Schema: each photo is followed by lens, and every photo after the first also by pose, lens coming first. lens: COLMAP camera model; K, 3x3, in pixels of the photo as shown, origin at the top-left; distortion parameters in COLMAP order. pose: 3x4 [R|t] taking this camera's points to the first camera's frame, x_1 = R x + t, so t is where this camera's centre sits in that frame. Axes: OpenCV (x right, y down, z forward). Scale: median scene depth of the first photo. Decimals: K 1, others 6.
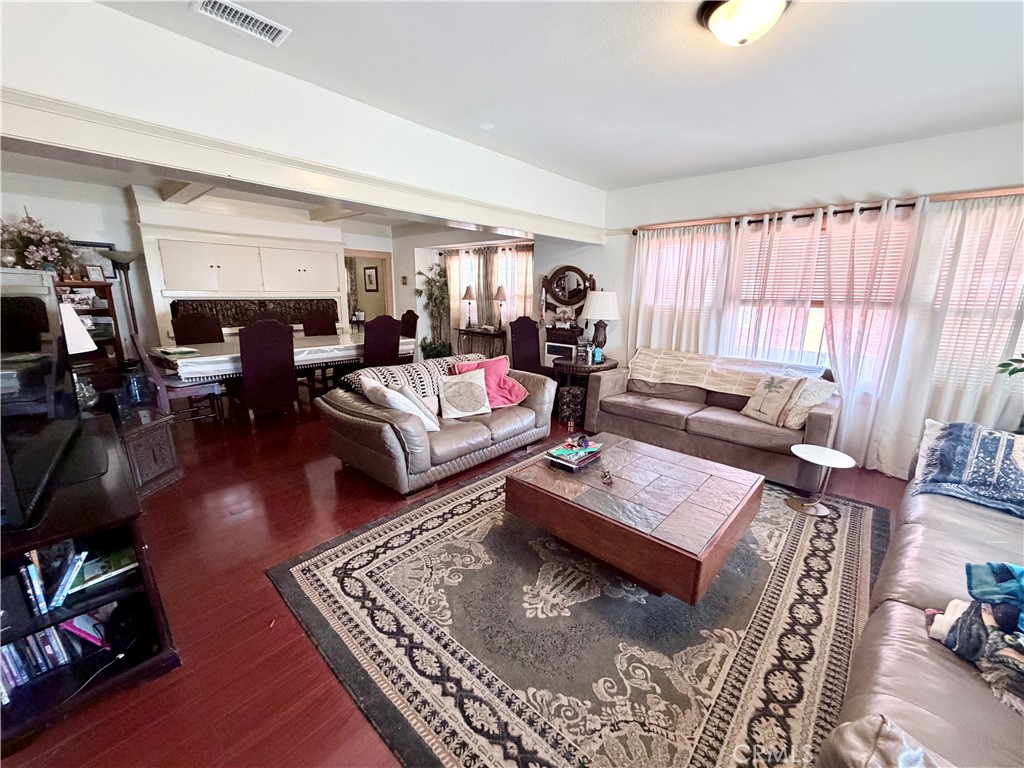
lens RADIAL K [[410.4, 0, 511.3], [0, 410.4, 383.7], [0, 0, 1]] dist [-0.001440, 0.000559]
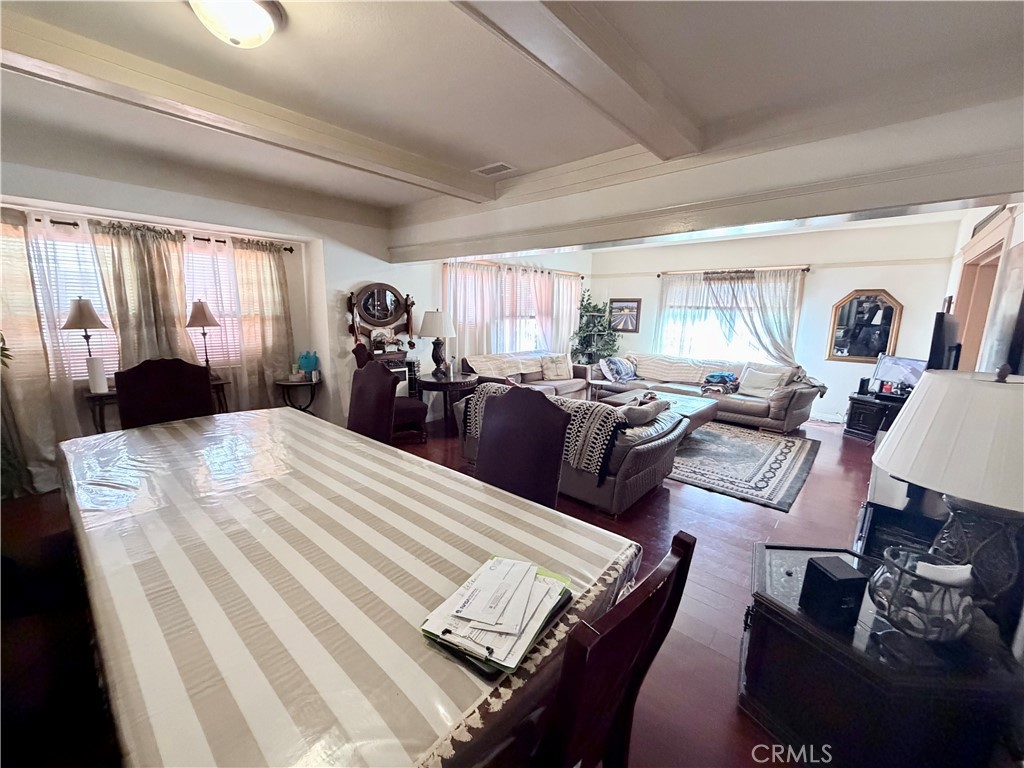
lens RADIAL K [[410.4, 0, 513.9], [0, 410.4, 382.2], [0, 0, 1]] dist [-0.001440, 0.000559]
pose [[-0.014754, -0.189361, 0.981797, -1.940868], [0.208472, 0.959742, 0.188240, -0.464557], [-0.977917, 0.207454, 0.025316, 1.830773]]
